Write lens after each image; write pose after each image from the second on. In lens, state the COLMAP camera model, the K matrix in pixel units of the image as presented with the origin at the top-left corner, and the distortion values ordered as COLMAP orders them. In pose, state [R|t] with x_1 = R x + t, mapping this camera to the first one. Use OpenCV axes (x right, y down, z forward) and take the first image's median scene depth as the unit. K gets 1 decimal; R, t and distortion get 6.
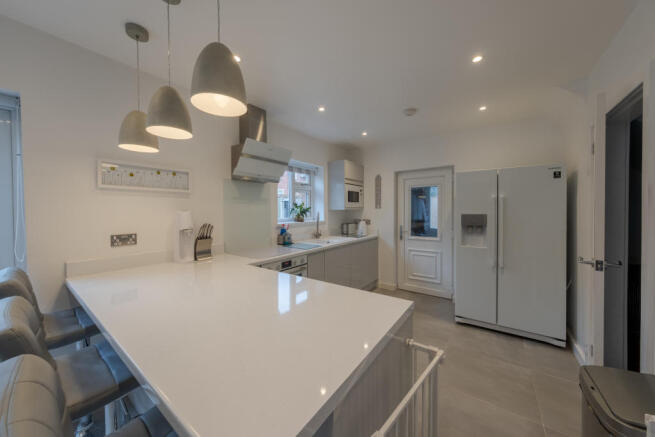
lens RADIAL K [[227.5, 0, 328.5], [0, 227.5, 215.6], [0, 0, 1]] dist [0.000797, 0.000023]
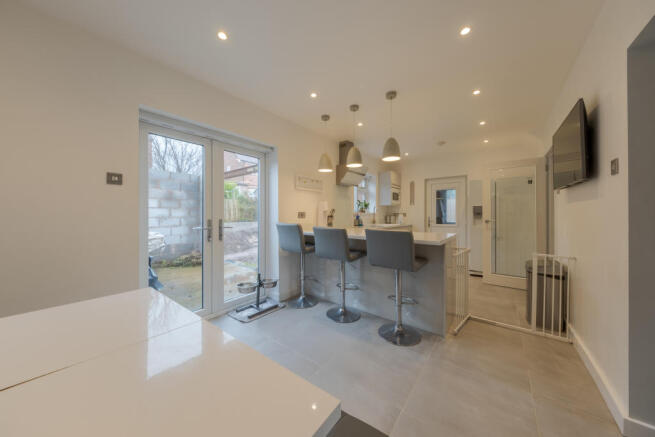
lens RADIAL K [[227.5, 0, 326.1], [0, 227.5, 216.7], [0, 0, 1]] dist [0.000797, 0.000023]
pose [[0.999573, 0.004693, -0.028836, -0.294455], [-0.005132, 0.999872, -0.015169, 0.070534], [0.028761, 0.015311, 0.999469, -0.459244]]
